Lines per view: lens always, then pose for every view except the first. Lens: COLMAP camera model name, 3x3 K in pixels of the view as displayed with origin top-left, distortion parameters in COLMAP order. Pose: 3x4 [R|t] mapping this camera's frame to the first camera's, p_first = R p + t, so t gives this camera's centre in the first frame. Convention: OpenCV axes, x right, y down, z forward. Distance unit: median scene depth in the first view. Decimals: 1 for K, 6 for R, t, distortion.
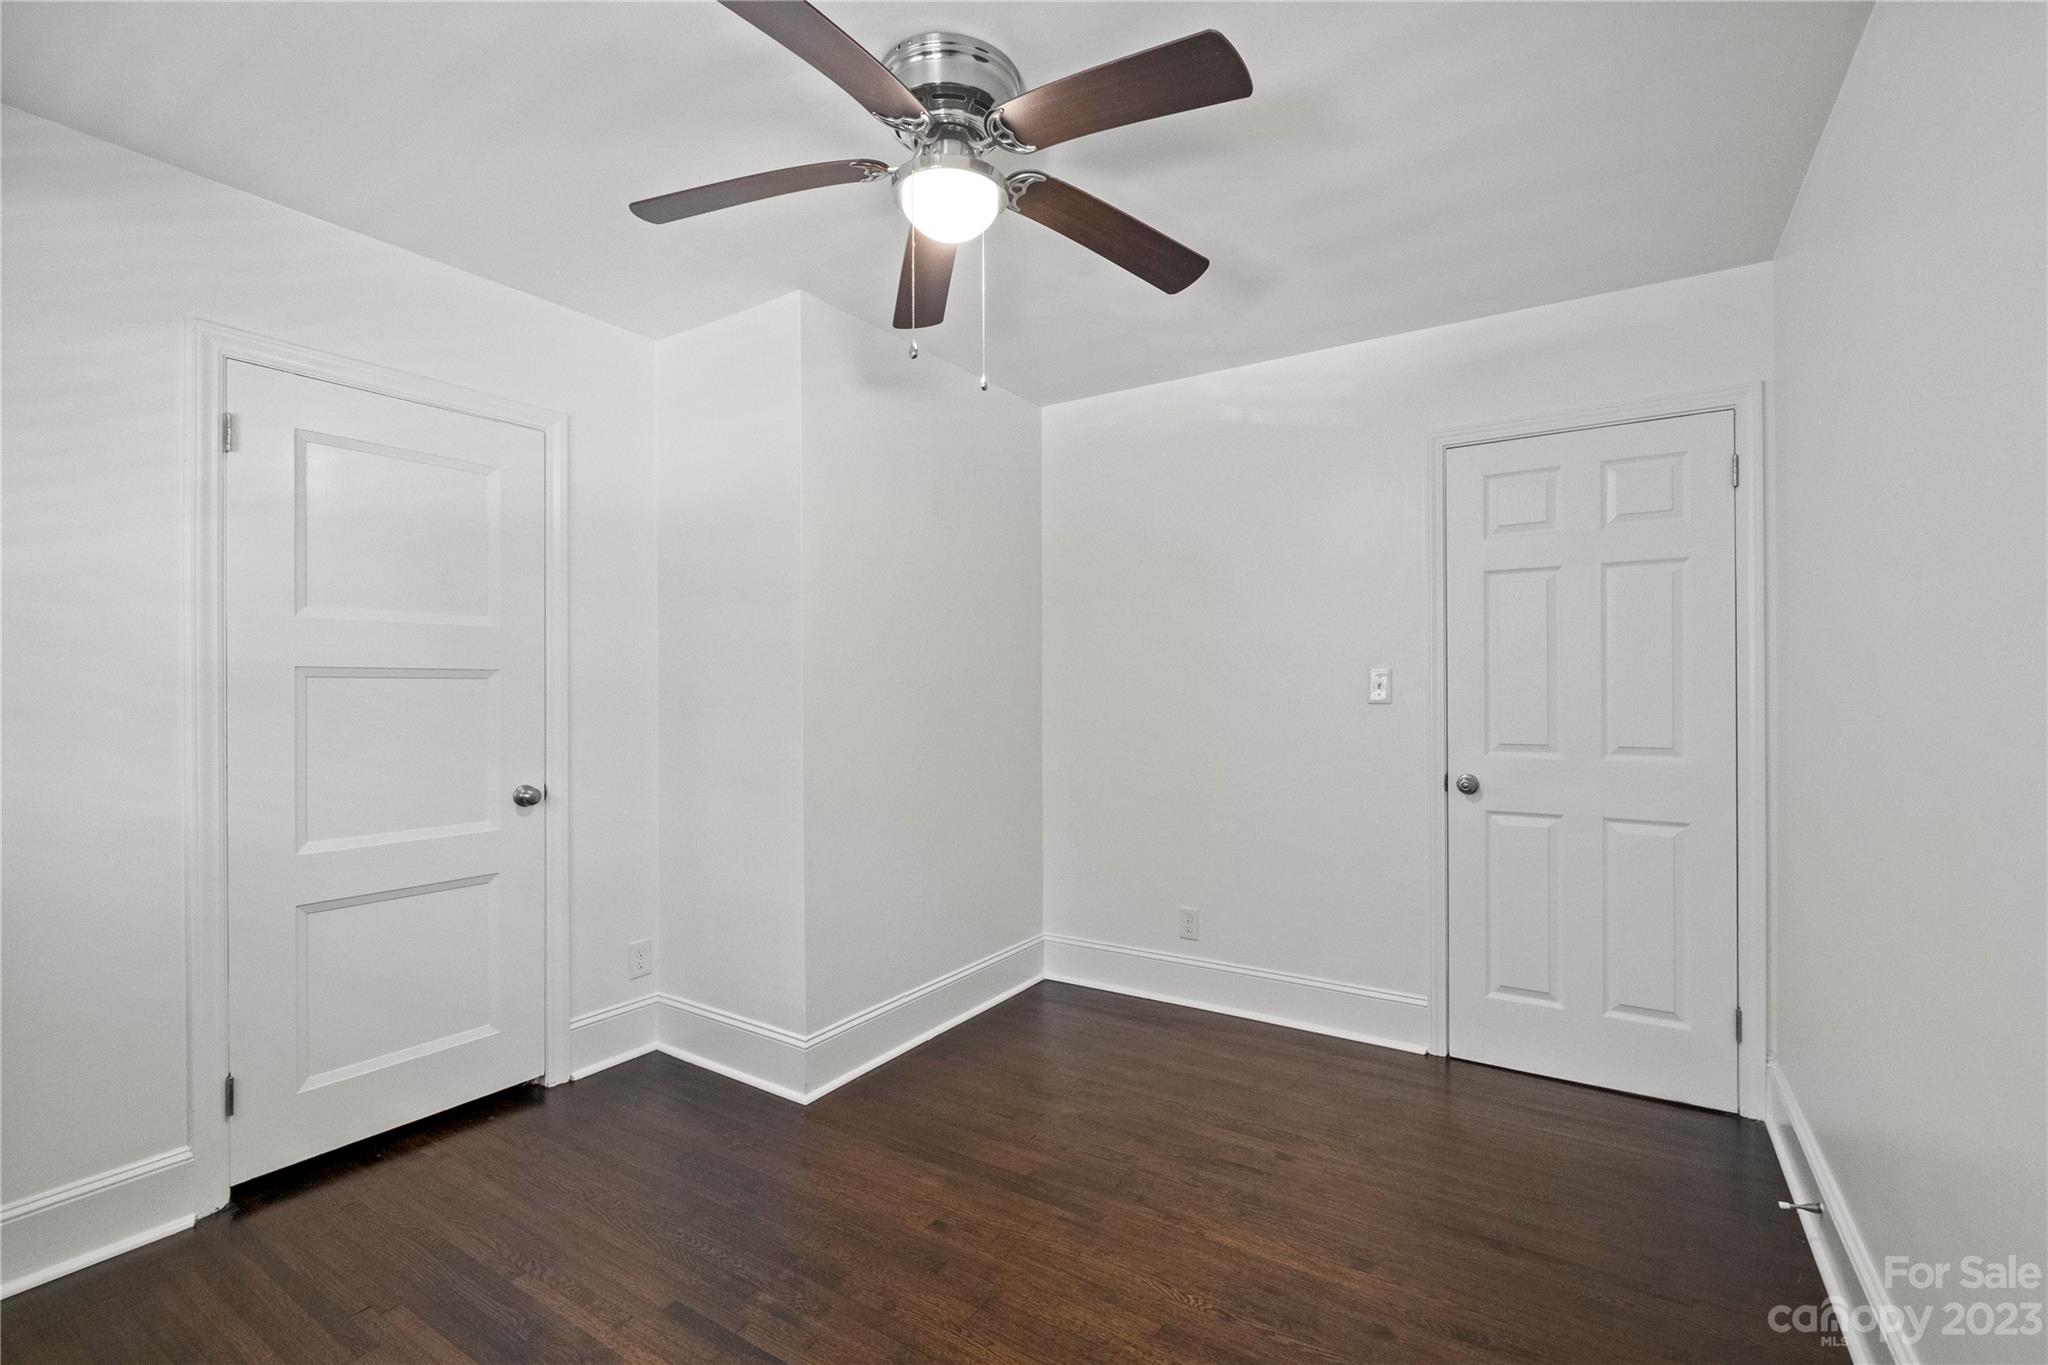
lens RADIAL K [[892.1, 0, 1031.1], [0, 892.1, 689.2], [0, 0, 1]] dist [0.009880, -0.008804]
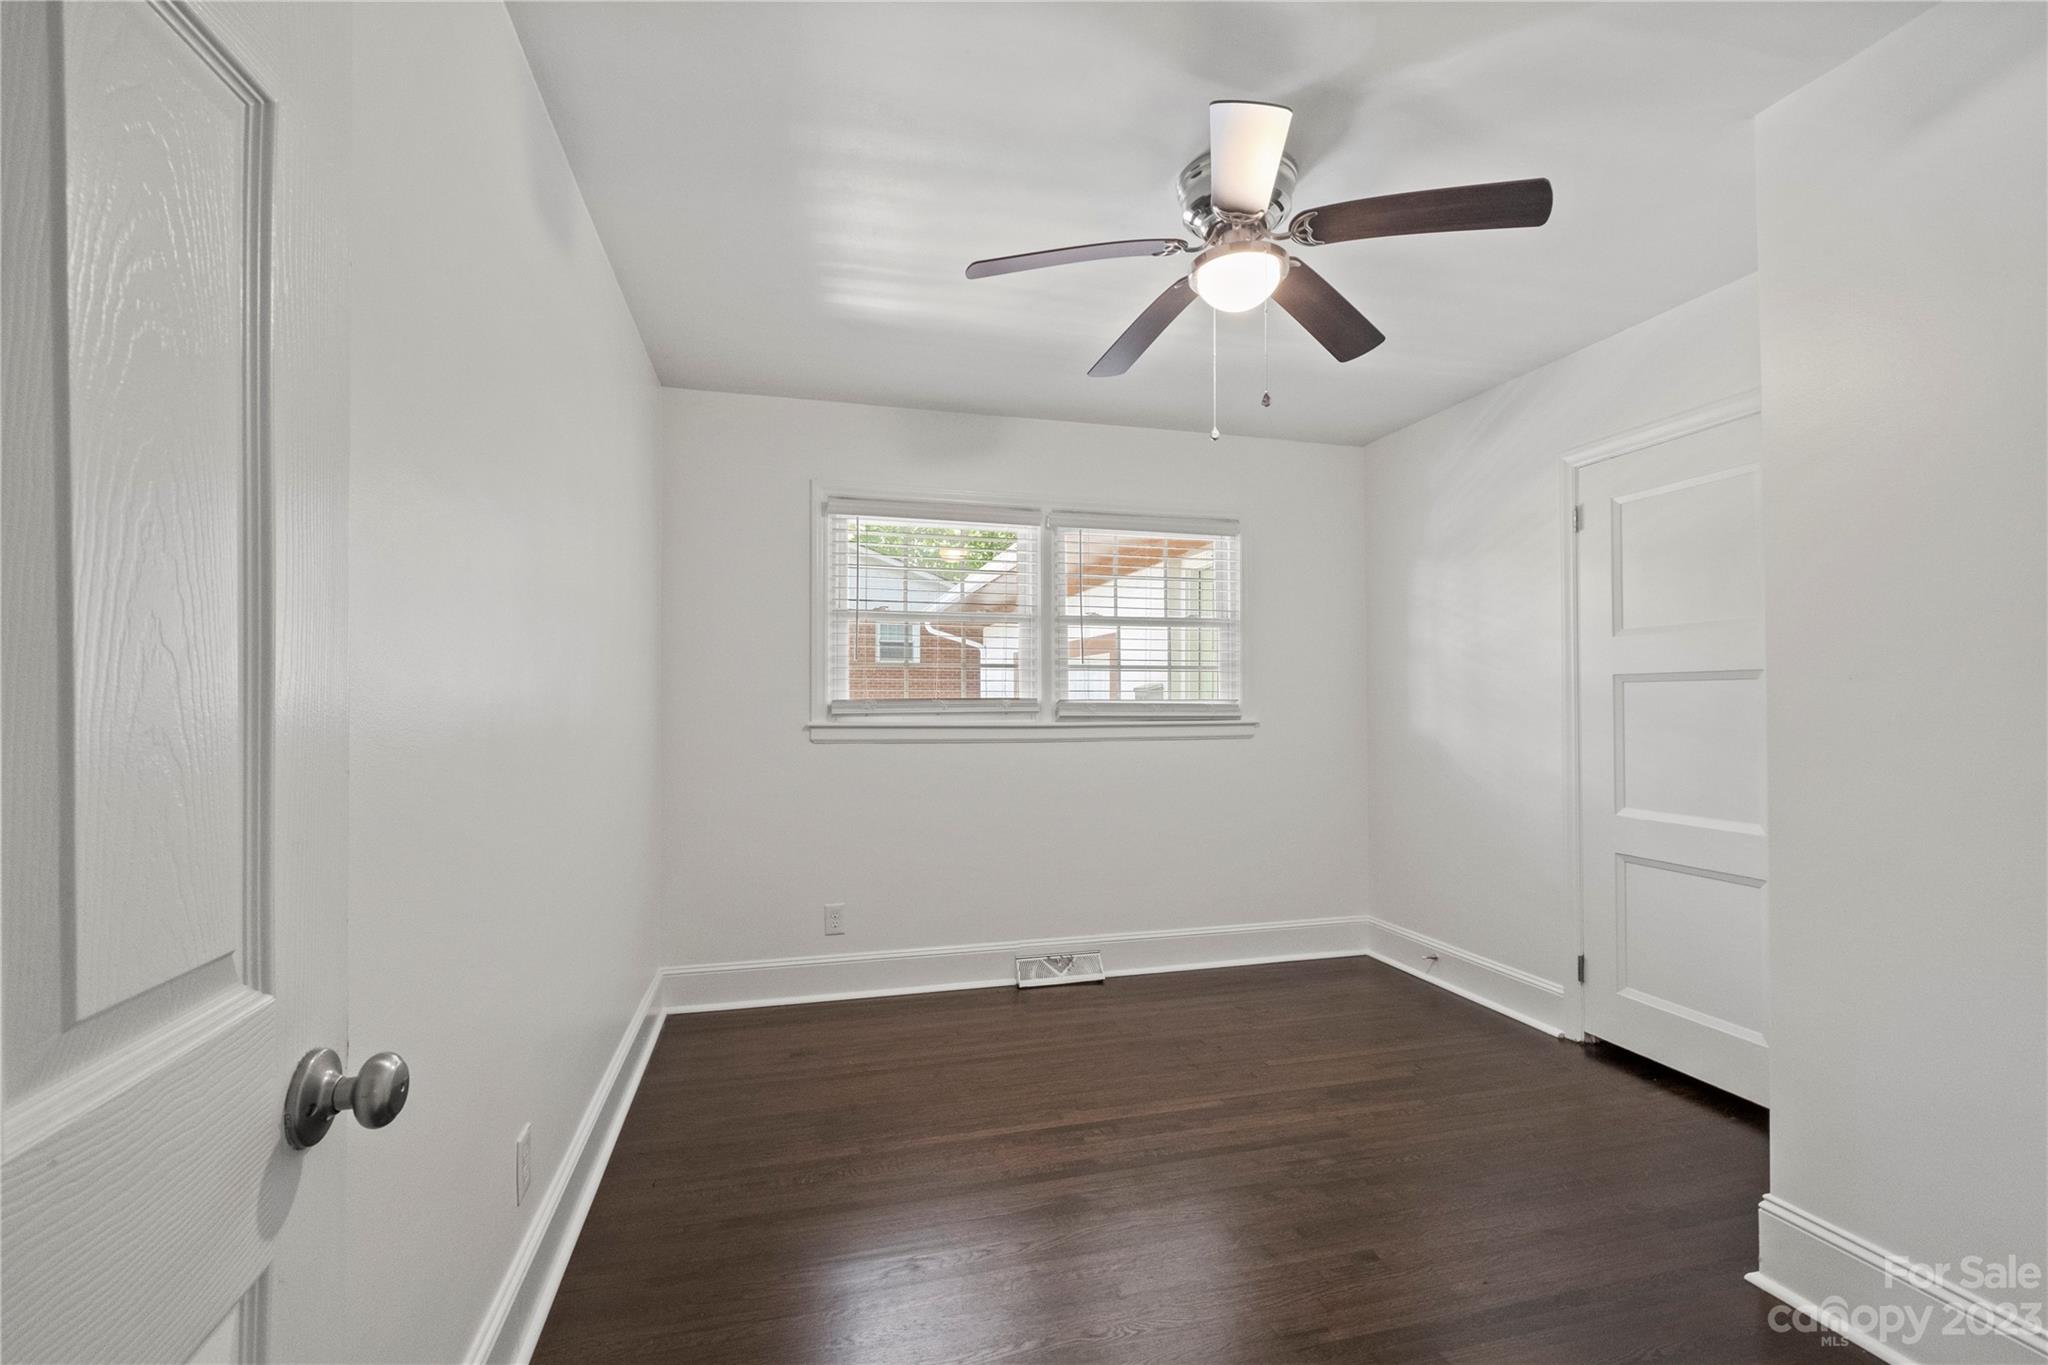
lens RADIAL K [[892.1, 0, 1031.1], [0, 892.1, 689.2], [0, 0, 1]] dist [0.009880, -0.008804]
pose [[-0.675335, -0.008412, -0.737463, 0.806574], [0.004746, 0.999865, -0.015751, 0.014378], [0.737496, -0.014137, -0.675204, 1.333472]]
